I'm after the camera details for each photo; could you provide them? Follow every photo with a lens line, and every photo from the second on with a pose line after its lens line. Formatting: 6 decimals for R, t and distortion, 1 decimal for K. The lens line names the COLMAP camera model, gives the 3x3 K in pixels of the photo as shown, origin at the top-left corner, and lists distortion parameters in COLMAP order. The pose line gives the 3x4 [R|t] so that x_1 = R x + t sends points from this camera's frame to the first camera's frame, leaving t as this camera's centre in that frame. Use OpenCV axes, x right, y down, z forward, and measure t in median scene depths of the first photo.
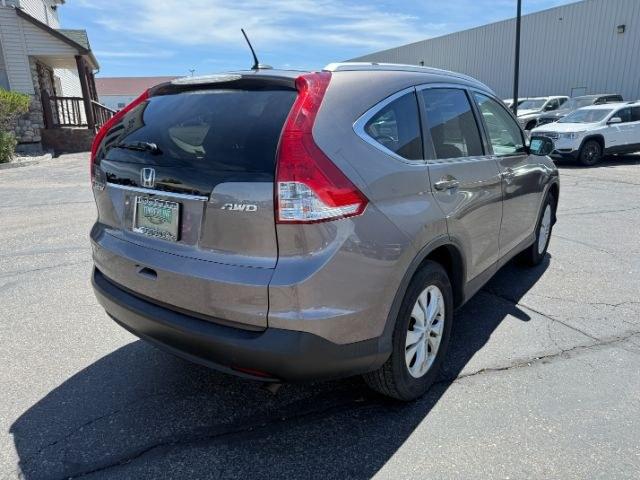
lens RADIAL K [[463.4, 0, 320.0], [0, 463.4, 240.0], [0, 0, 1]] dist [0.002359, 0.001625]
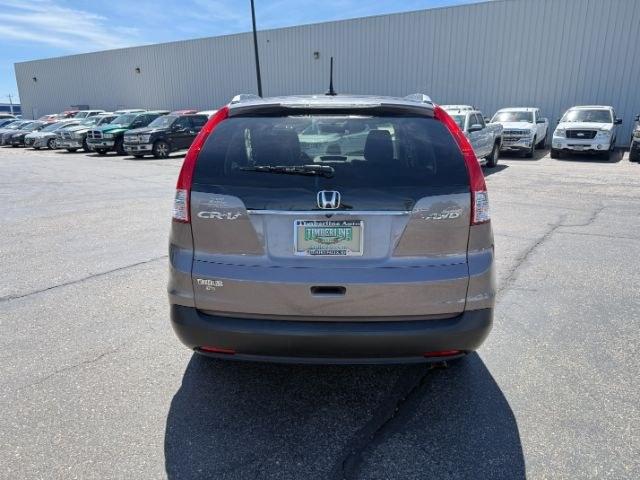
lens RADIAL K [[480.9, 0, 320.0], [0, 480.9, 240.0], [0, 0, 1]] dist [0.001504, 0.001101]
pose [[0.812187, -0.125684, 0.569698, -0.828022], [0.140631, 0.989900, 0.017897, -0.054639], [-0.566194, 0.065581, 0.821659, 0.111137]]
